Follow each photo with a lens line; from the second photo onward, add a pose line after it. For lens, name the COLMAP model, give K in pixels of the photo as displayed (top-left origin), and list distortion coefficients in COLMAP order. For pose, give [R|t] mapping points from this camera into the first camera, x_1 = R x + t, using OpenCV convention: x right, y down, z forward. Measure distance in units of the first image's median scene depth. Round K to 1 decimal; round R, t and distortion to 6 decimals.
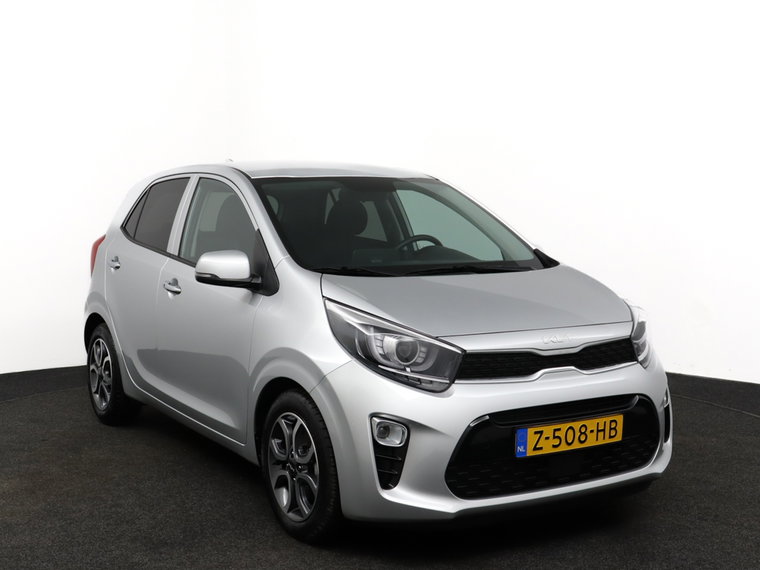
lens RADIAL K [[1124.9, 0, 378.3], [0, 1124.9, 286.5], [0, 0, 1]] dist [-0.213628, 0.000000]
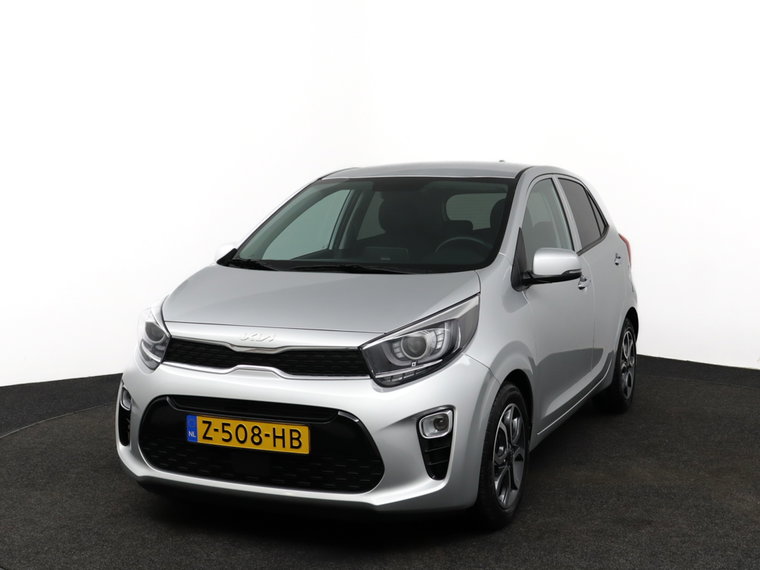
lens RADIAL K [[1124.9, 0, 404.1], [0, 1124.9, 319.4], [0, 0, 1]] dist [-0.213628, 0.000000]
pose [[0.580492, 0.084977, -0.809819, 1.052447], [-0.062927, 0.996247, 0.059433, -0.037068], [0.811831, 0.016459, 0.583661, 0.525614]]
